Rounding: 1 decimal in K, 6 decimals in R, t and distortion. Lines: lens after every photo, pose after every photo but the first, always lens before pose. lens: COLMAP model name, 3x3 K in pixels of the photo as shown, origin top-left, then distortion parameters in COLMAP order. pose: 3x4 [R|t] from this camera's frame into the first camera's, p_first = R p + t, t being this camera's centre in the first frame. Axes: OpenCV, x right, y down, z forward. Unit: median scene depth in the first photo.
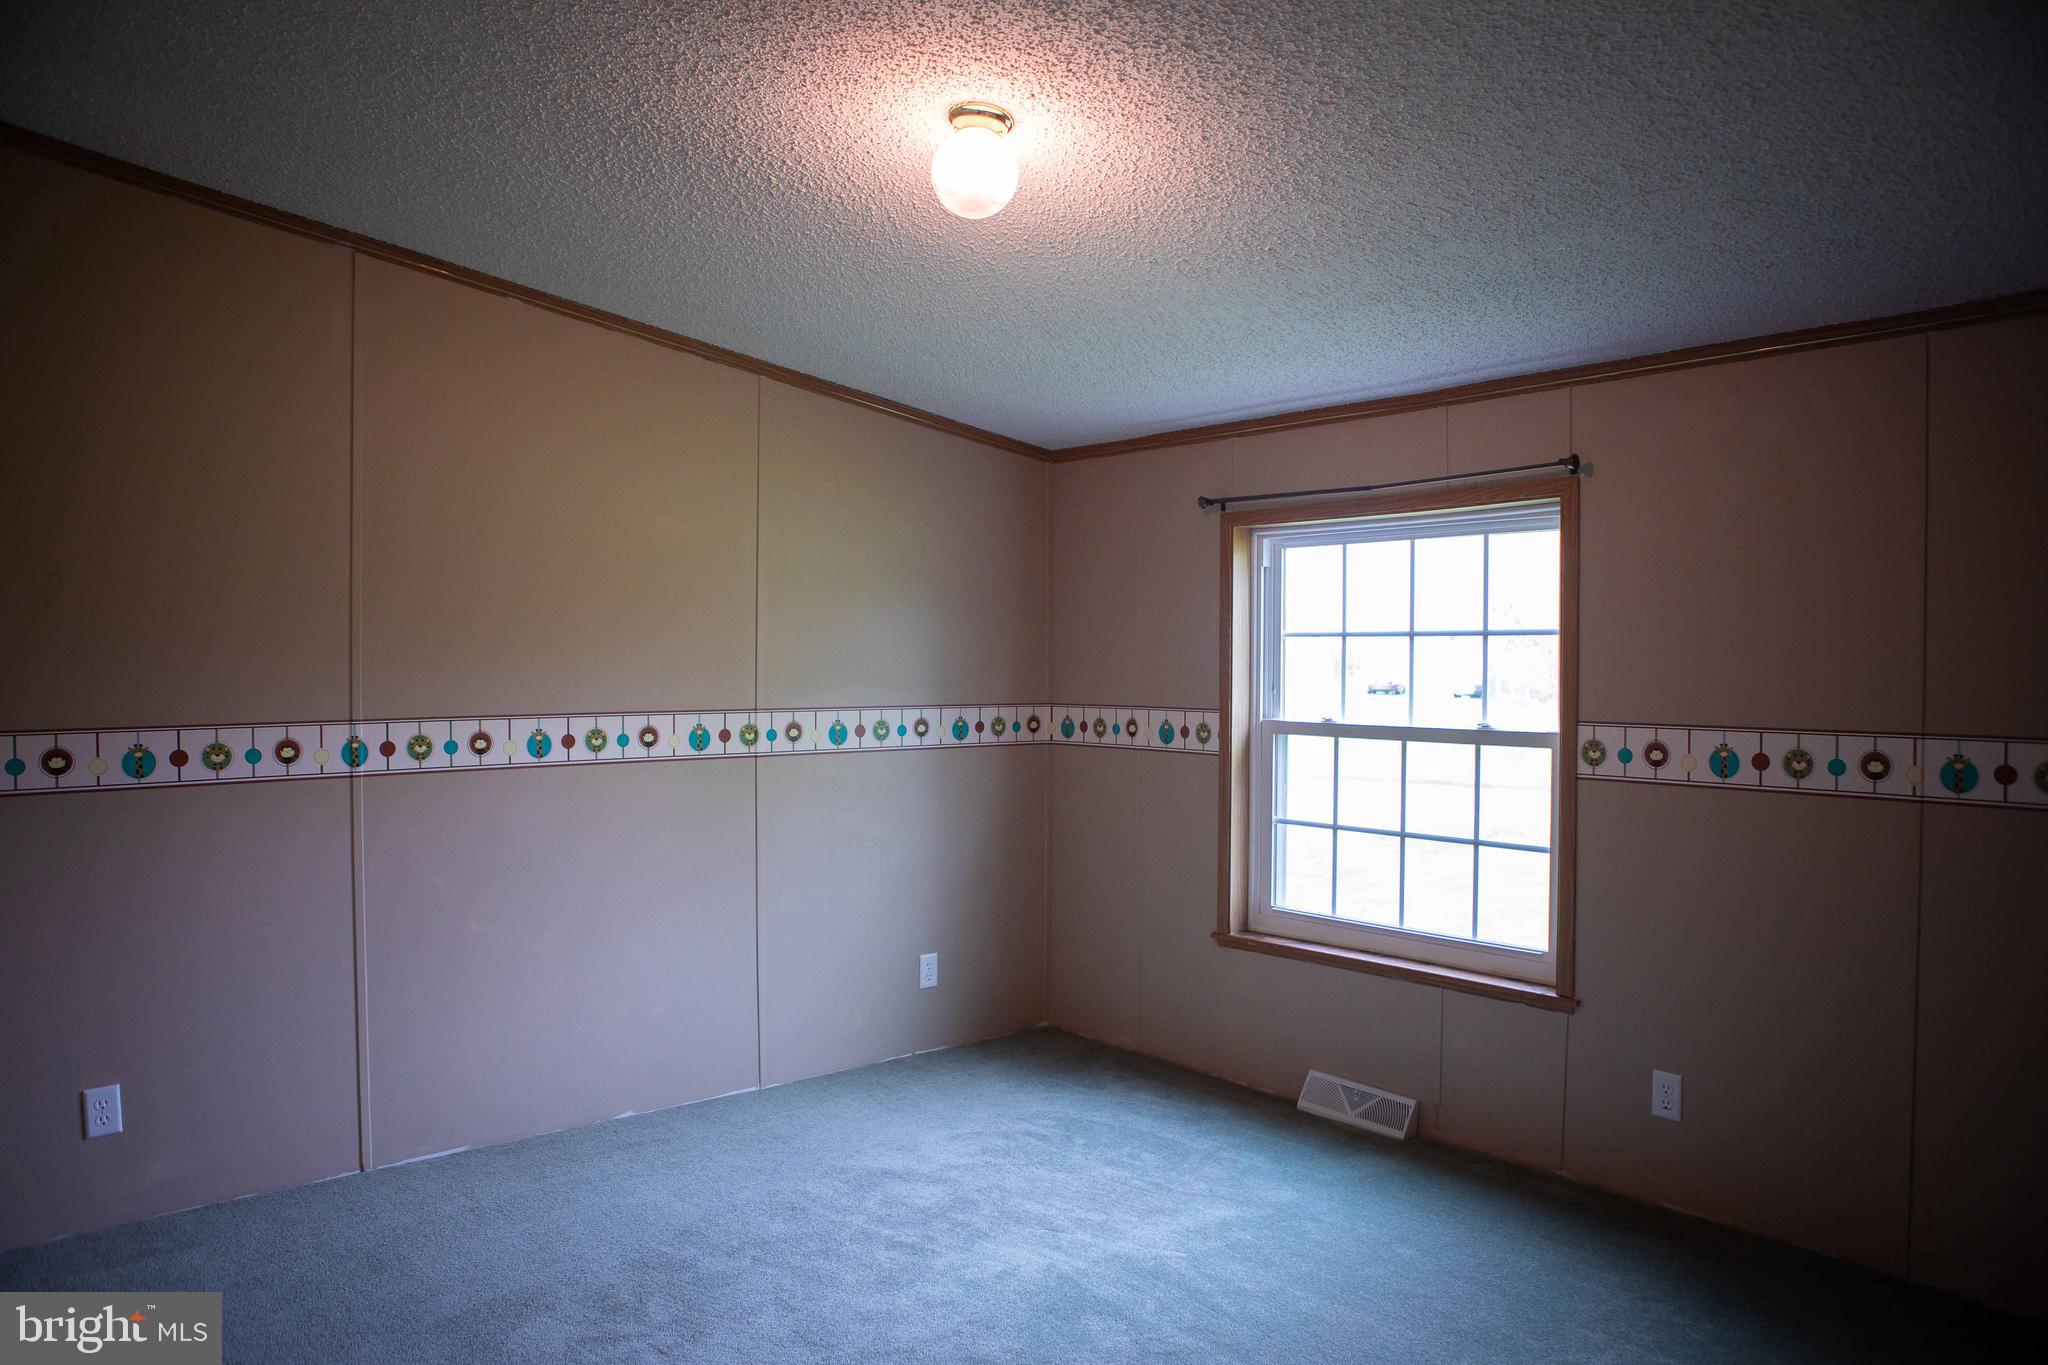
lens RADIAL K [[1311.5, 0, 1130.5], [0, 1311.5, 687.1], [0, 0, 1]] dist [-0.001021, 0.075540]
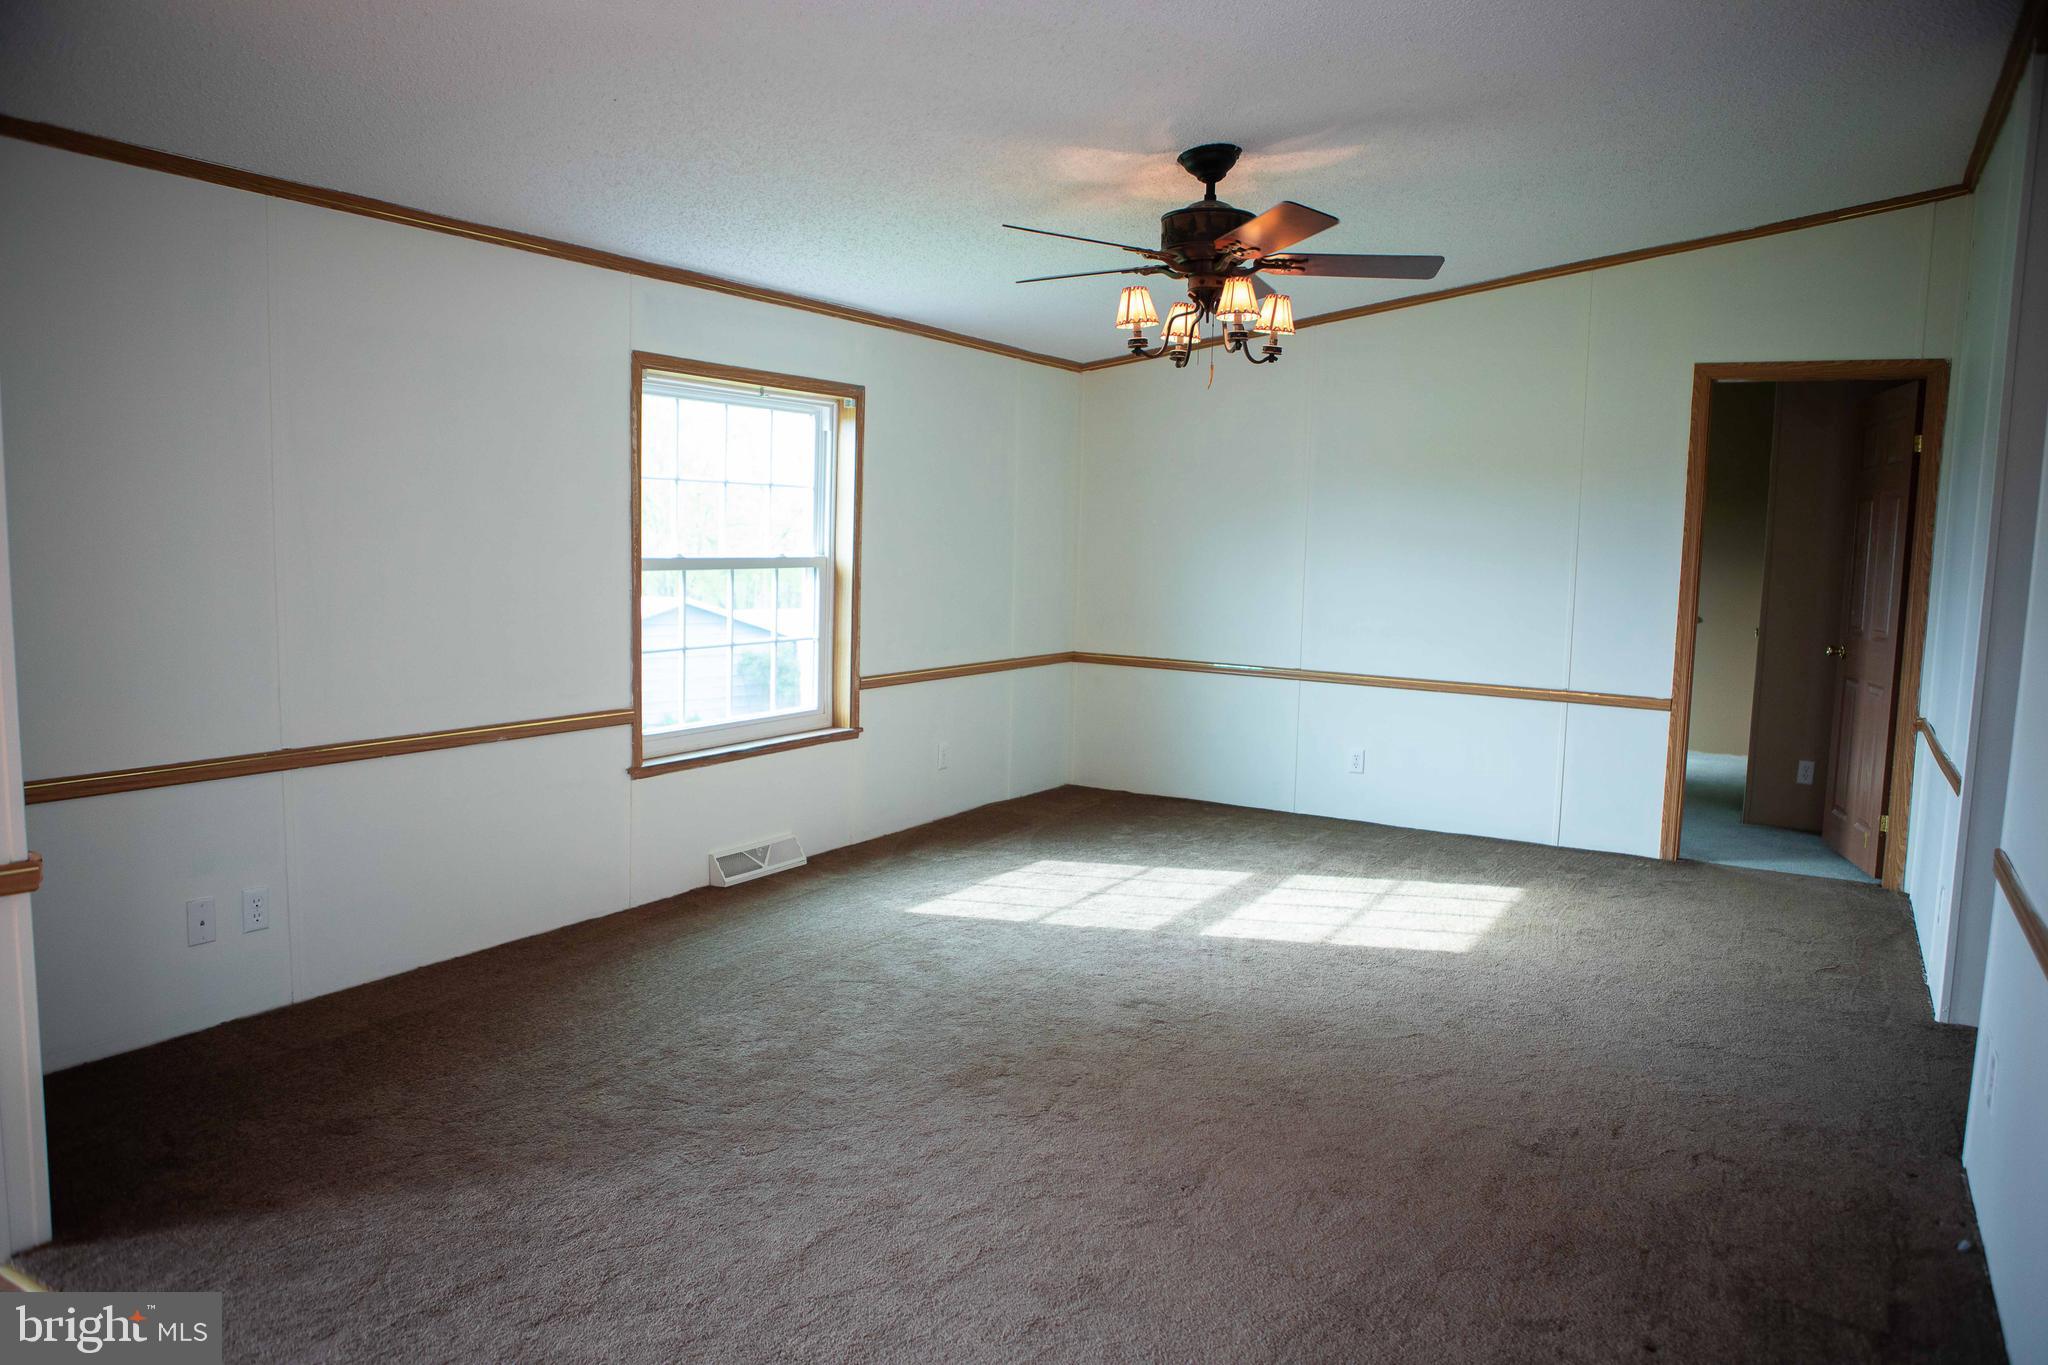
lens RADIAL K [[1398.5, 0, 1024.0], [0, 1398.5, 682.5], [0, 0, 1]] dist [-0.116788, 0.099623]
pose [[-0.225741, -0.116899, 0.967148, -1.109546], [-0.012602, 0.993042, 0.117088, -0.009740], [-0.974106, 0.014243, -0.225643, 1.009185]]
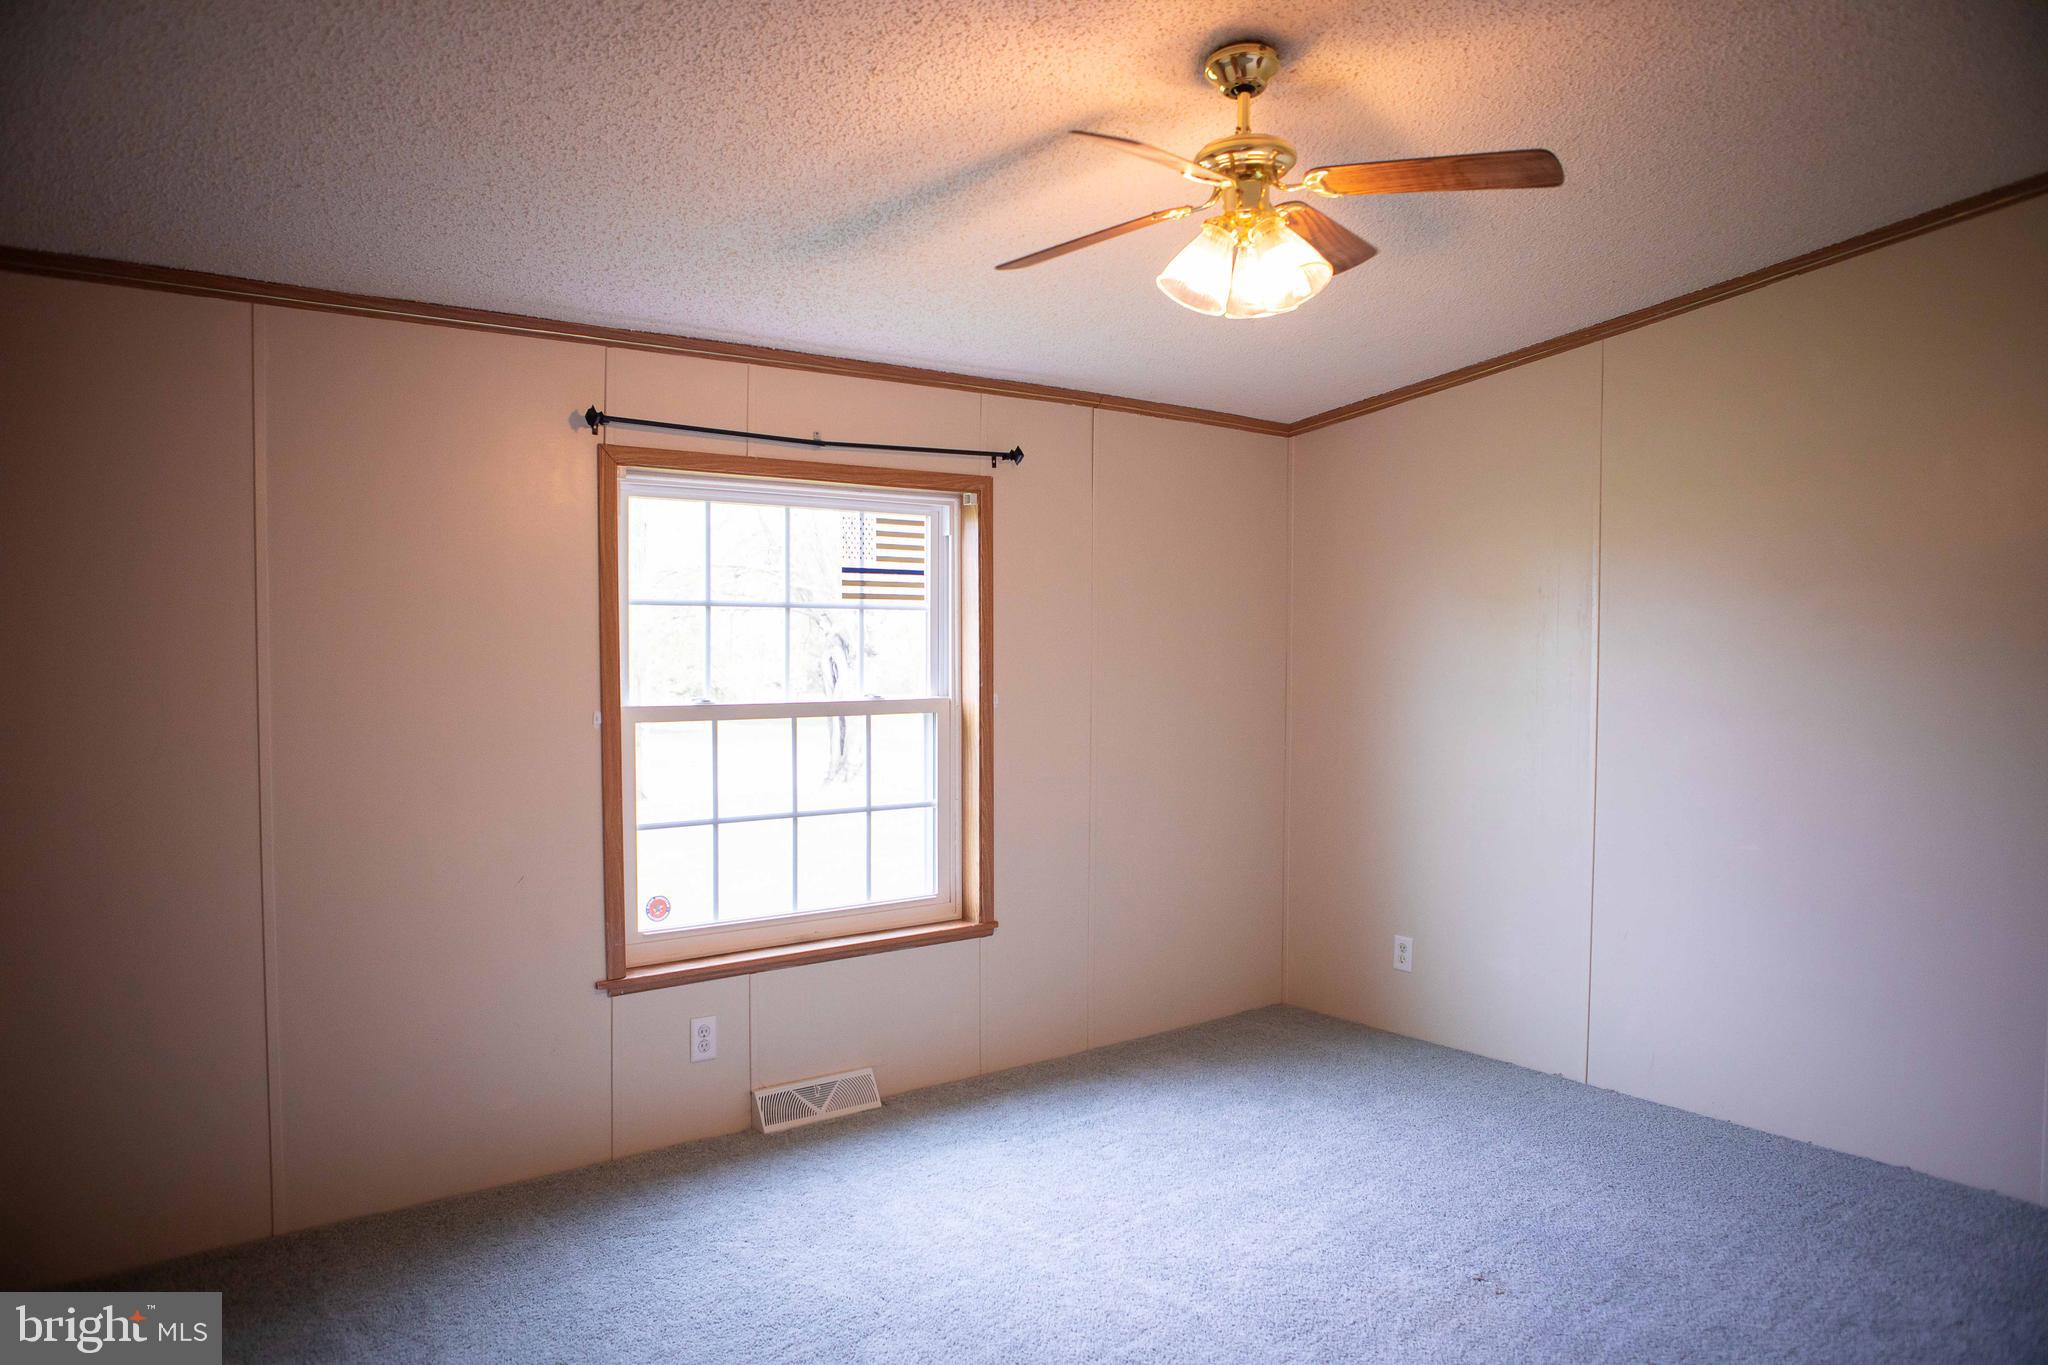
lens RADIAL K [[1398.5, 0, 1024.0], [0, 1398.5, 682.5], [0, 0, 1]] dist [-0.116788, 0.099623]
pose [[0.127476, -0.024090, 0.991549, -0.760745], [0.021008, 0.999546, 0.021583, -0.002850], [-0.991619, 0.018079, 0.127924, 0.689034]]
